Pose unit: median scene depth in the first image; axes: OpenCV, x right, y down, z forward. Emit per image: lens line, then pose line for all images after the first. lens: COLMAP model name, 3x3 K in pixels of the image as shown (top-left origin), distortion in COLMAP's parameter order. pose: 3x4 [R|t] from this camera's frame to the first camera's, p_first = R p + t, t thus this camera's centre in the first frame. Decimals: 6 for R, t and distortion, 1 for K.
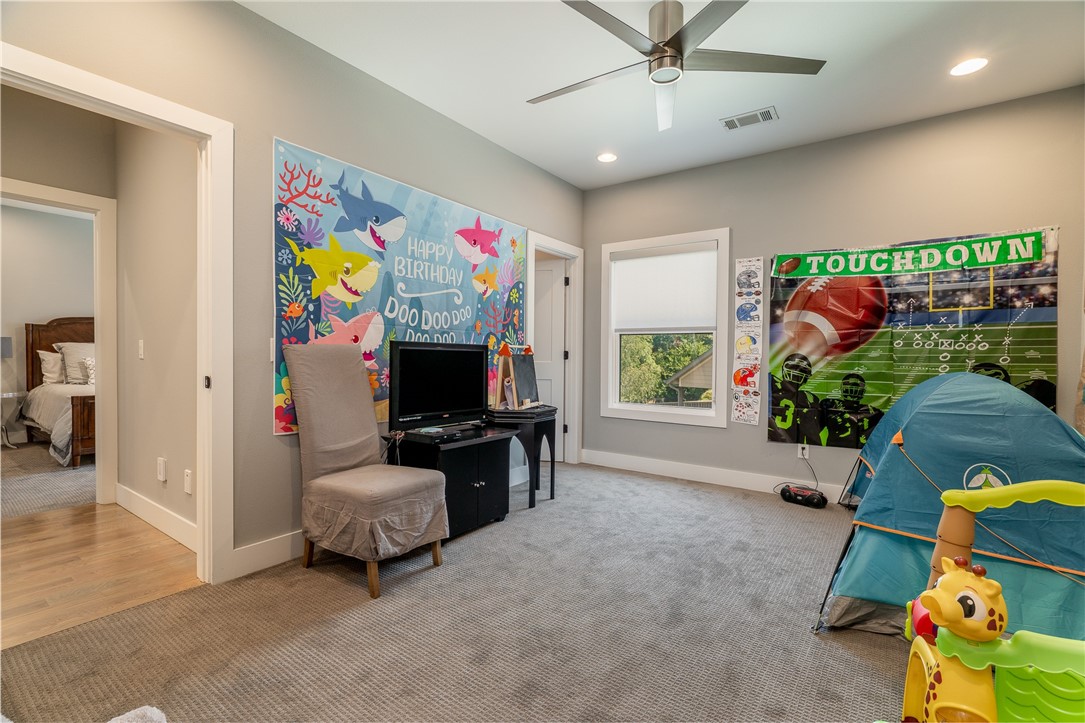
lens RADIAL K [[489.4, 0, 540.6], [0, 489.4, 362.3], [0, 0, 1]] dist [-0.004321, 0.002041]
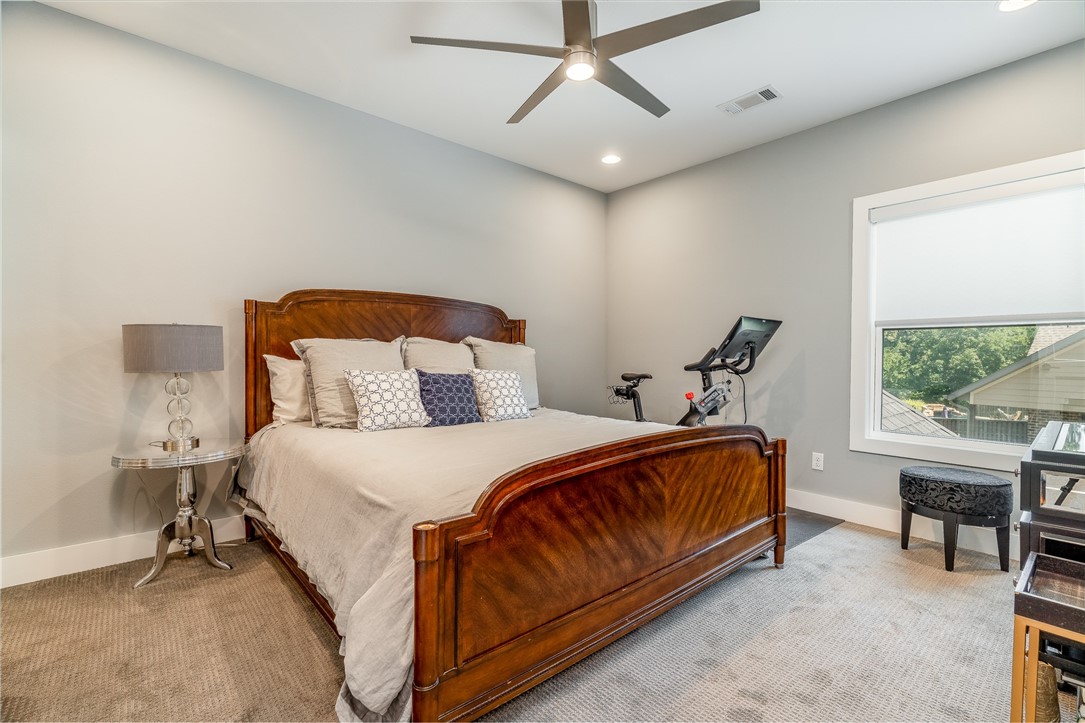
lens RADIAL K [[489.4, 0, 546.1], [0, 489.4, 358.8], [0, 0, 1]] dist [-0.004321, 0.002041]
pose [[0.976770, 0.008840, -0.214108, -0.647814], [-0.009251, 0.999957, -0.000919, -0.022290], [0.214090, 0.002879, 0.976810, 0.580056]]
